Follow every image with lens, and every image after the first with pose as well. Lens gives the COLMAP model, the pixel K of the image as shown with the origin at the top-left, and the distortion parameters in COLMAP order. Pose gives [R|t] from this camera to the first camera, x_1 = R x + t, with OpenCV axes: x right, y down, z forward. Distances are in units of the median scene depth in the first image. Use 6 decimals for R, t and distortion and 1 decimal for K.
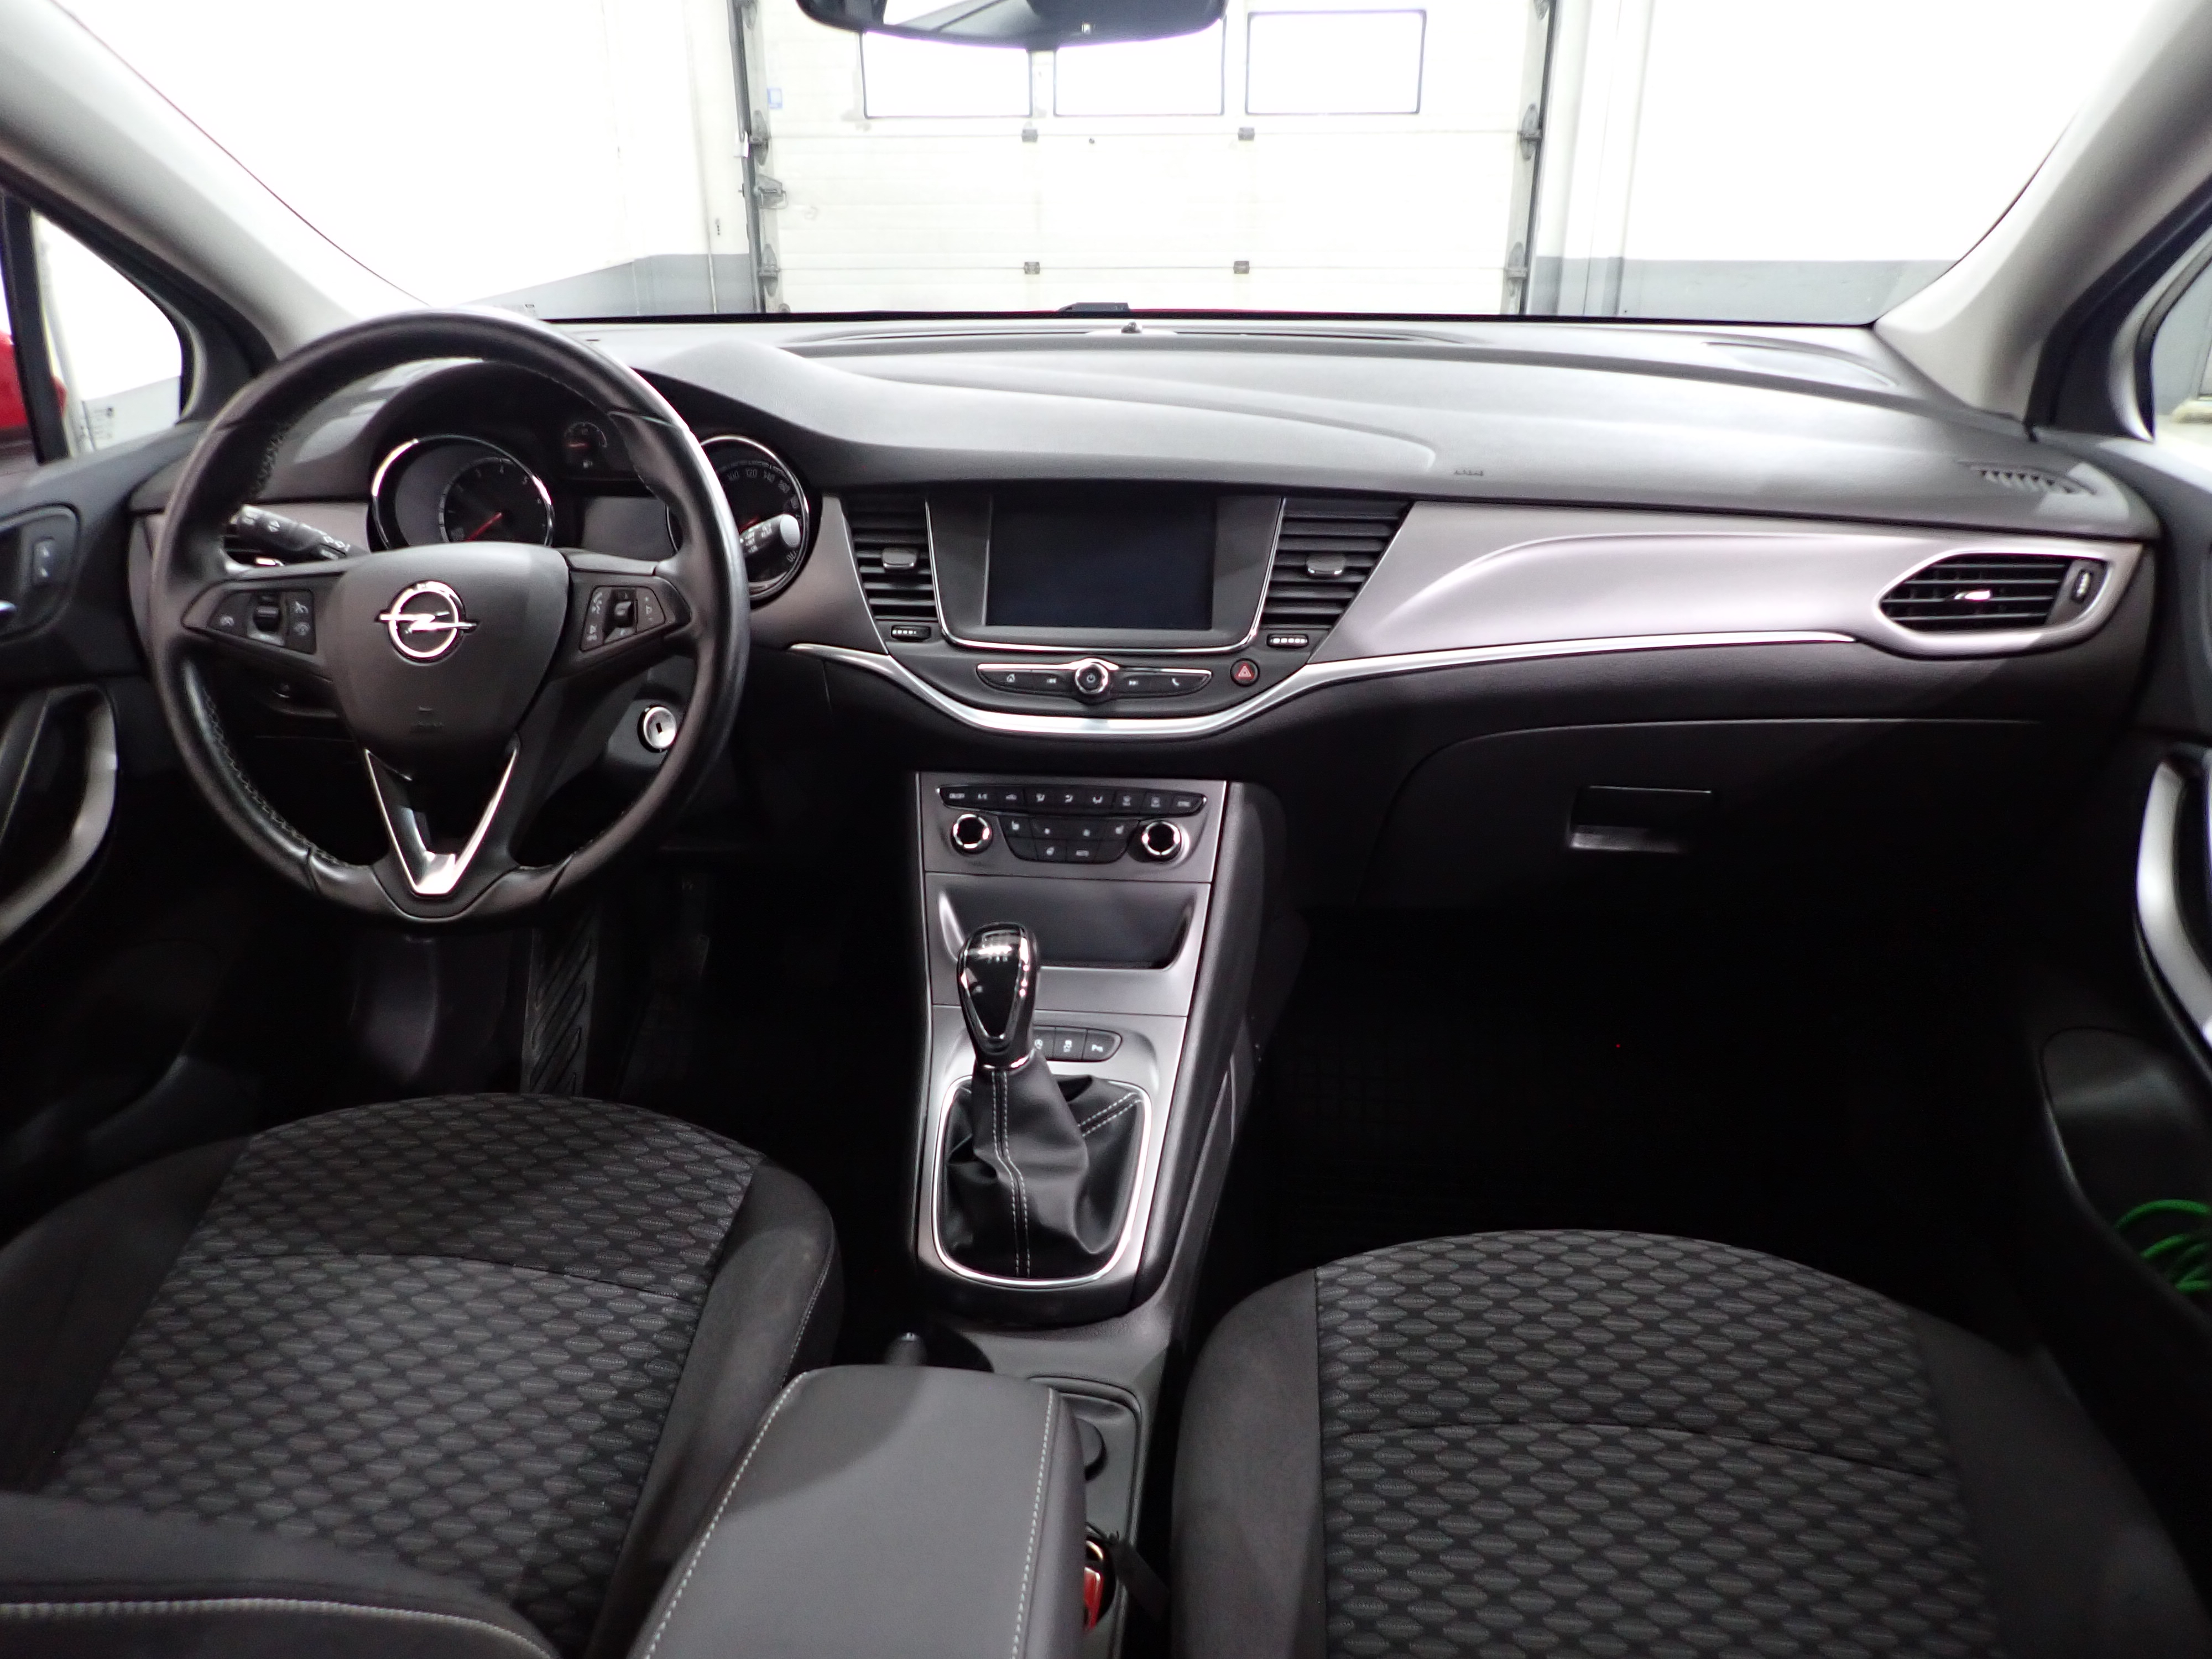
lens RADIAL K [[1624.7, 0, 1079.7], [0, 1624.7, 822.2], [0, 0, 1]] dist [0.003753, -0.000618]
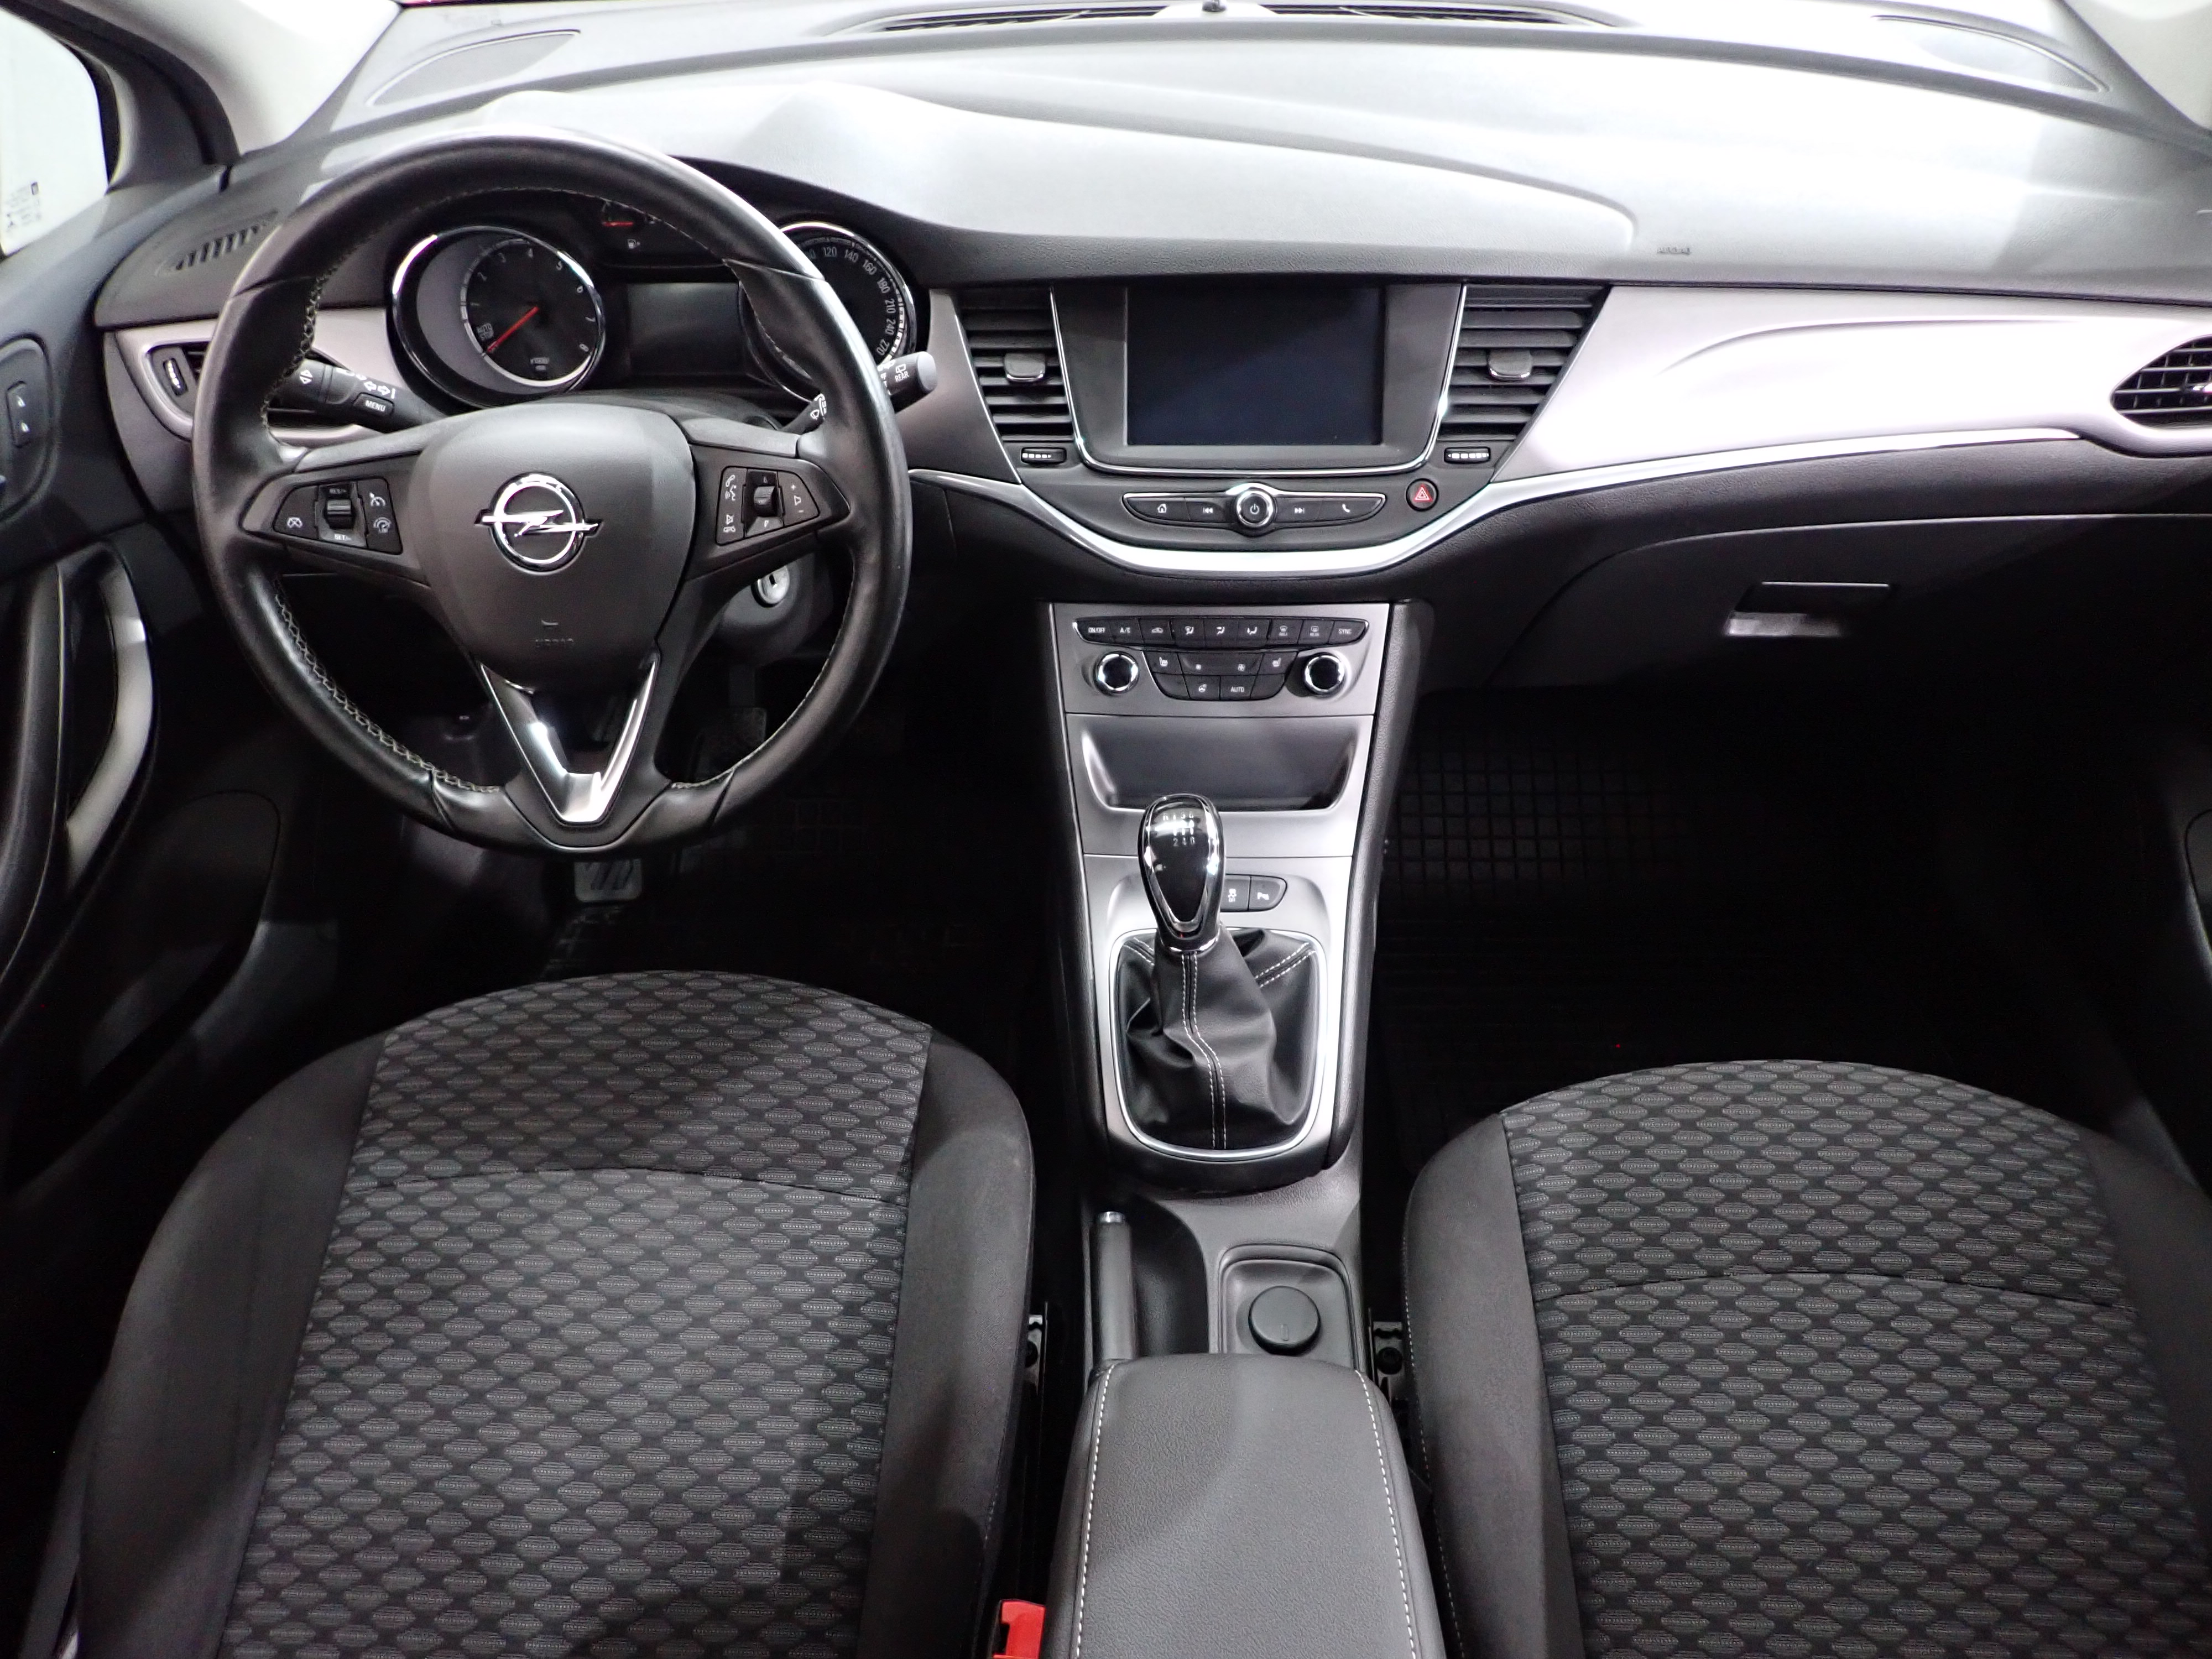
lens RADIAL K [[1624.7, 0, 1079.7], [0, 1624.7, 822.2], [0, 0, 1]] dist [0.003753, -0.000618]
pose [[0.996823, -0.054689, 0.057904, -0.165131], [0.036900, 0.961375, 0.272756, -0.186269], [-0.070584, -0.269752, 0.960339, 0.100224]]
